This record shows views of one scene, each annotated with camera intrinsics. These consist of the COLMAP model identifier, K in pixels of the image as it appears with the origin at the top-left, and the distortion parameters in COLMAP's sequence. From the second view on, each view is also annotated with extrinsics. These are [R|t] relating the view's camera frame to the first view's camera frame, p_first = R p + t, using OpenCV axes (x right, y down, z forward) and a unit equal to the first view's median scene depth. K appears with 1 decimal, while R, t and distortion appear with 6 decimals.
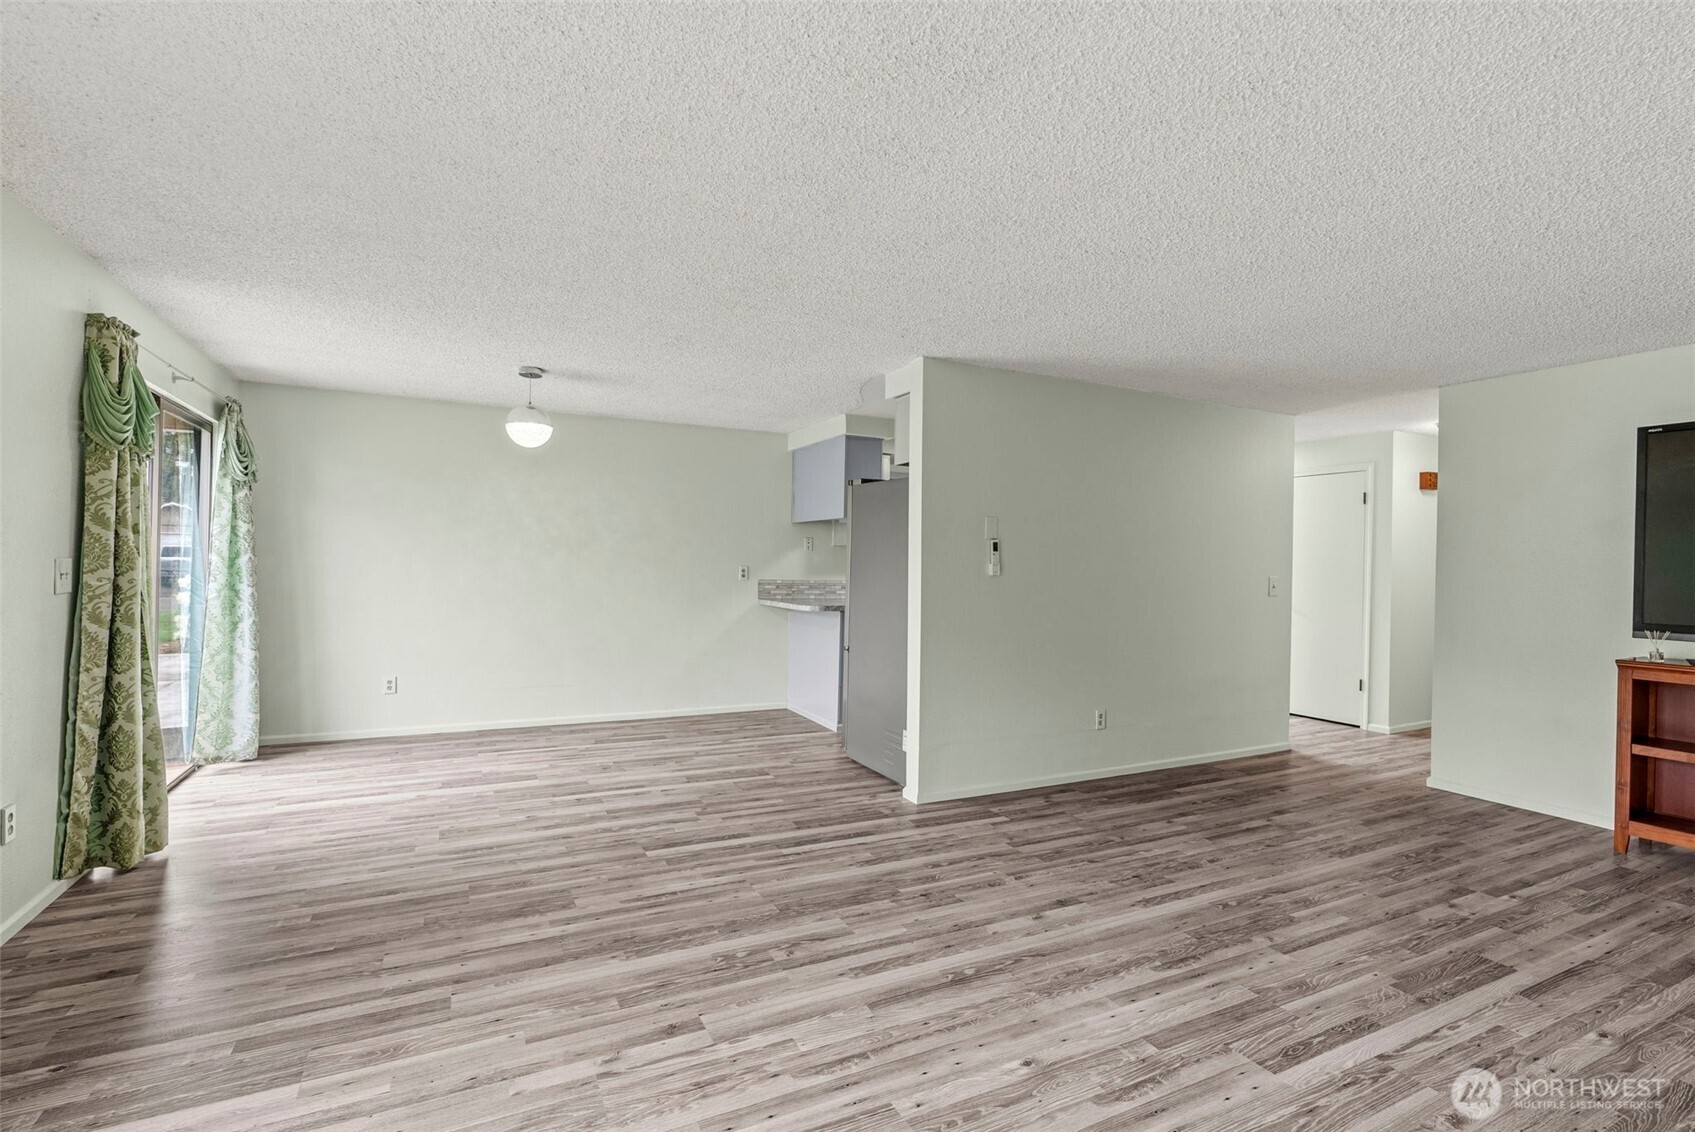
lens RADIAL K [[783.2, 0, 846.4], [0, 783.2, 557.5], [0, 0, 1]] dist [-0.015312, 0.006114]
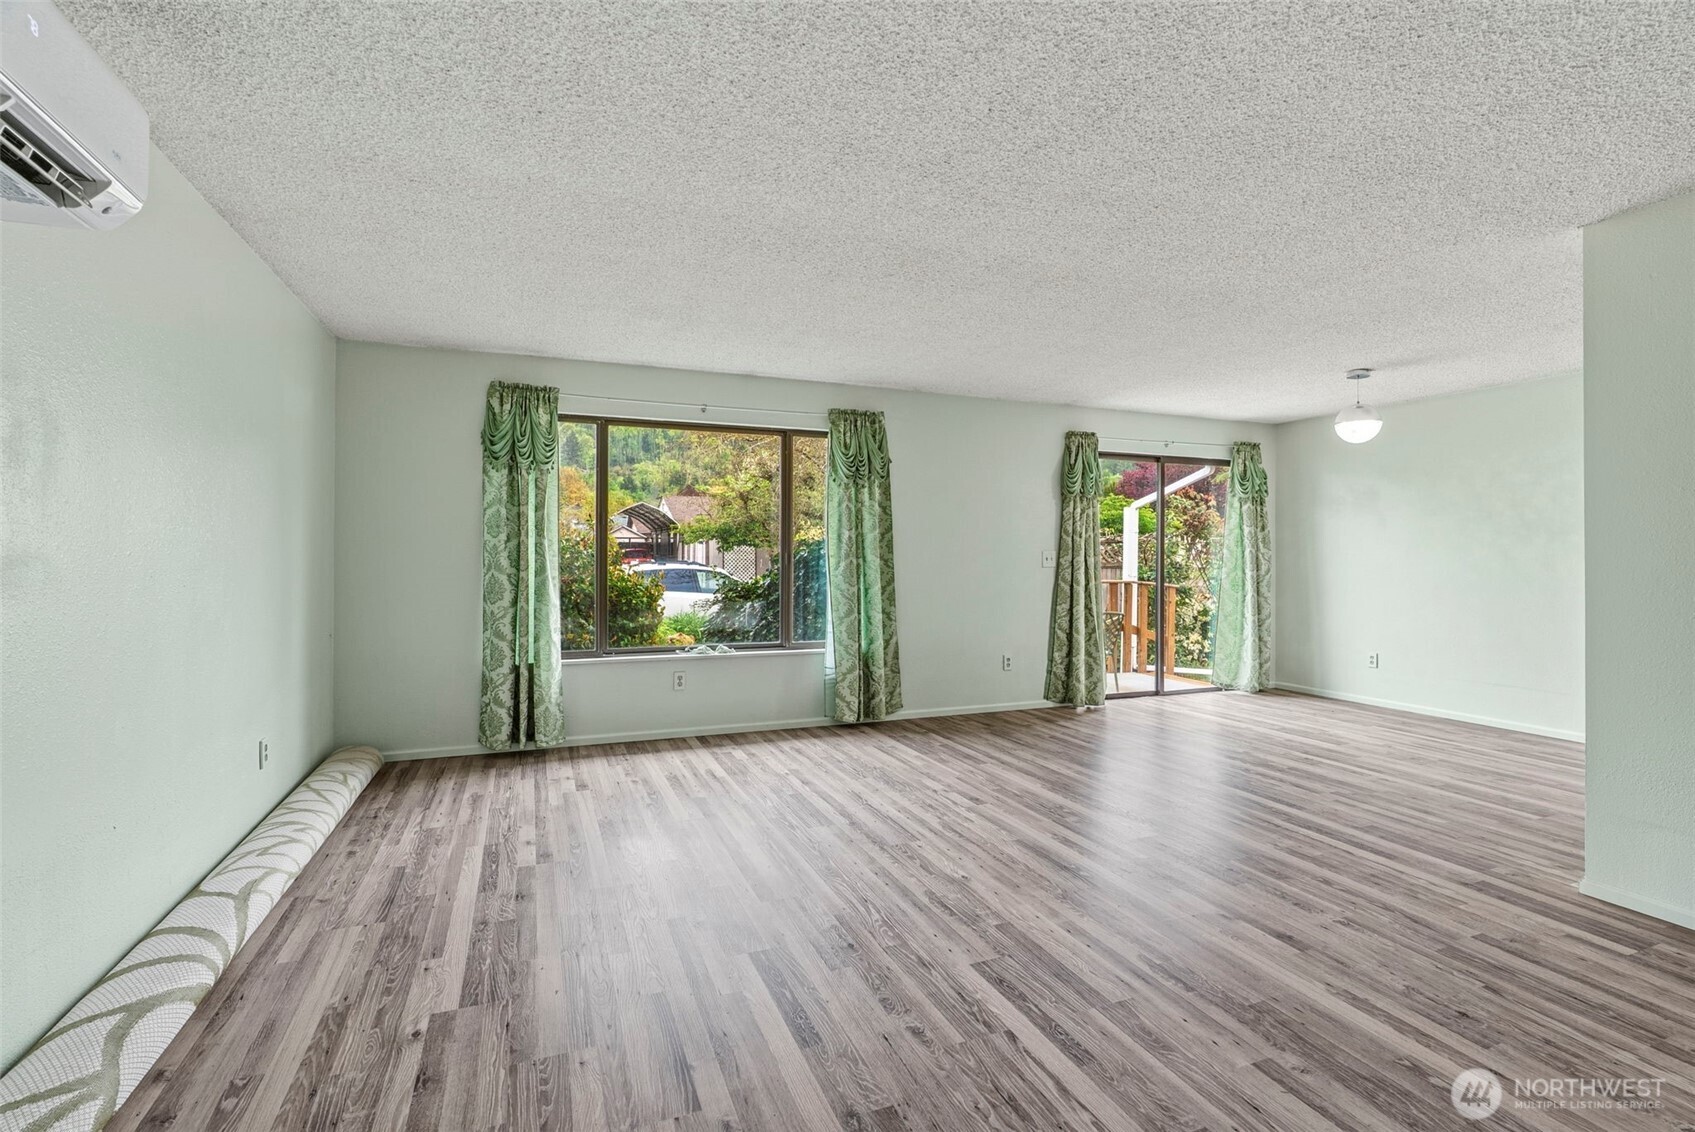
lens RADIAL K [[783.2, 0, 846.4], [0, 783.2, 557.5], [0, 0, 1]] dist [-0.015312, 0.006114]
pose [[-0.087399, -0.014900, -0.996062, 1.129275], [0.006579, 0.999858, -0.015535, 0.046365], [0.996152, -0.007911, -0.087289, 0.598278]]
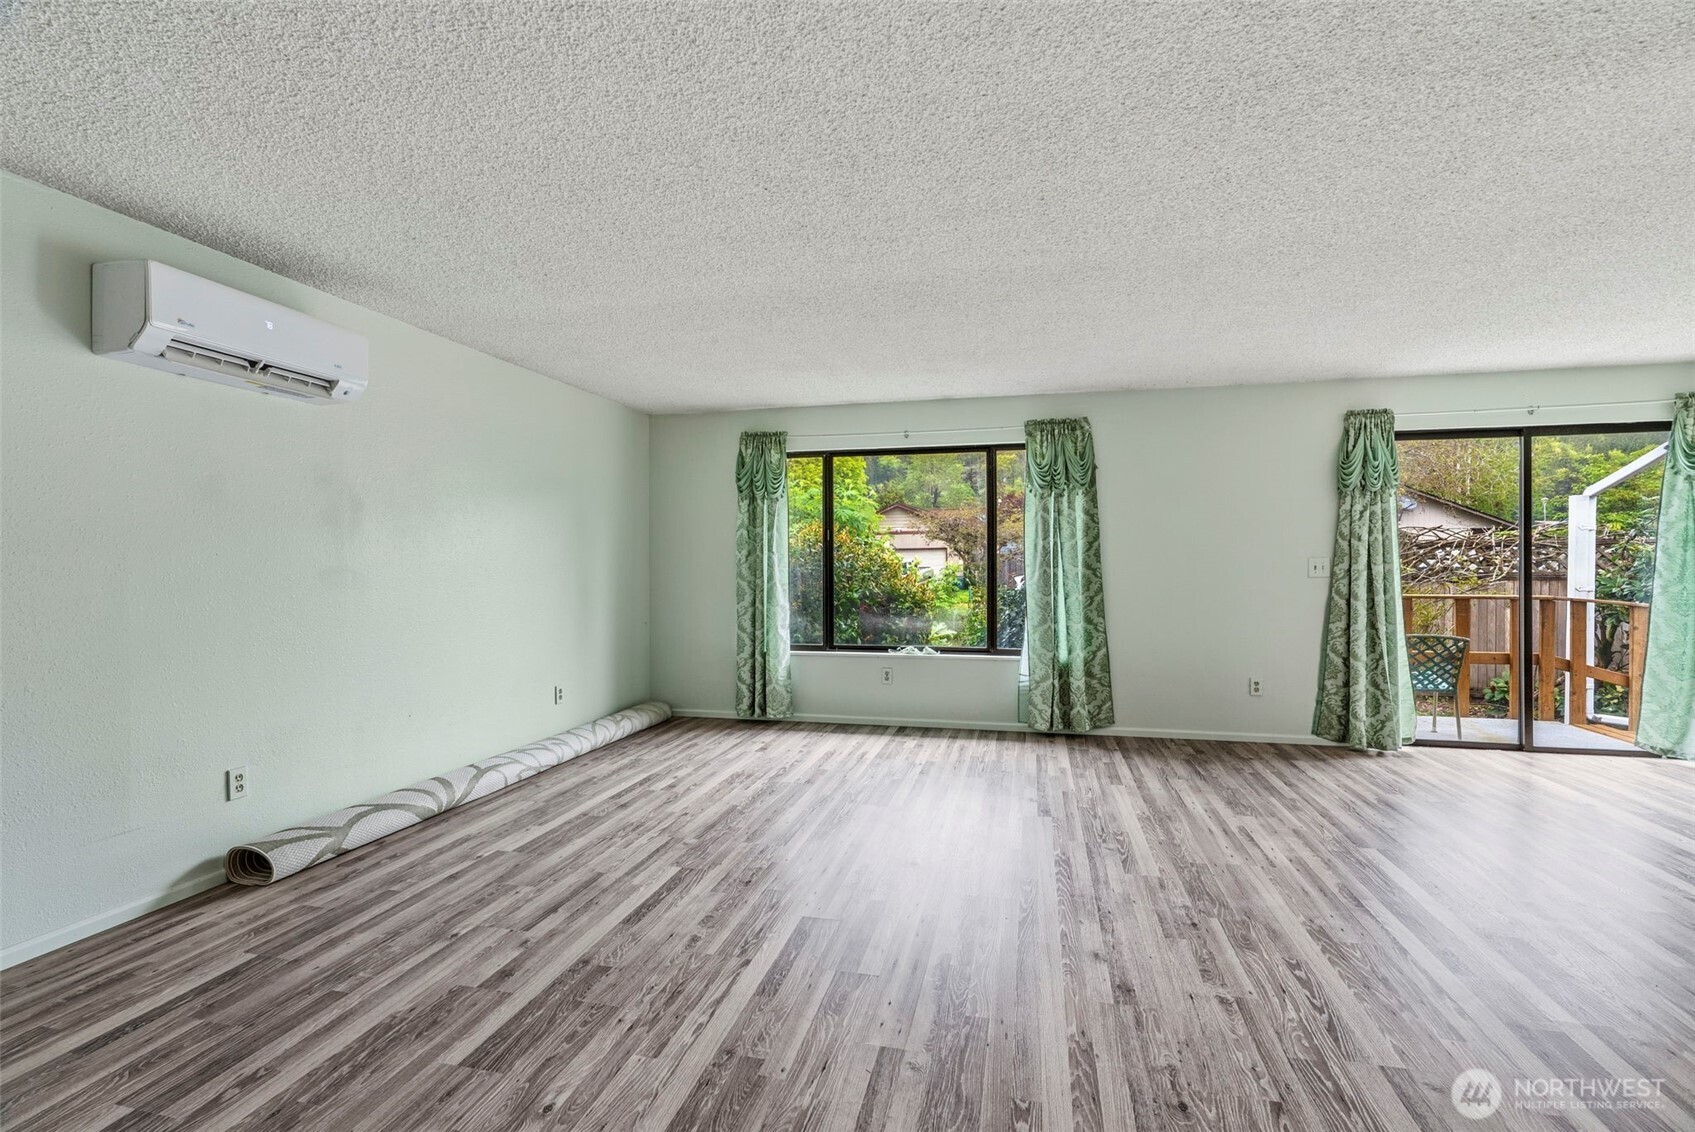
lens RADIAL K [[778.2, 0, 847.5], [0, 778.2, 566.0], [0, 0, 1]] dist [-0.014512, 0.006435]
pose [[-0.649351, -0.015729, -0.760326, 0.996796], [0.000318, 0.999780, -0.020954, 0.054123], [0.760489, -0.013848, -0.649203, 1.261096]]
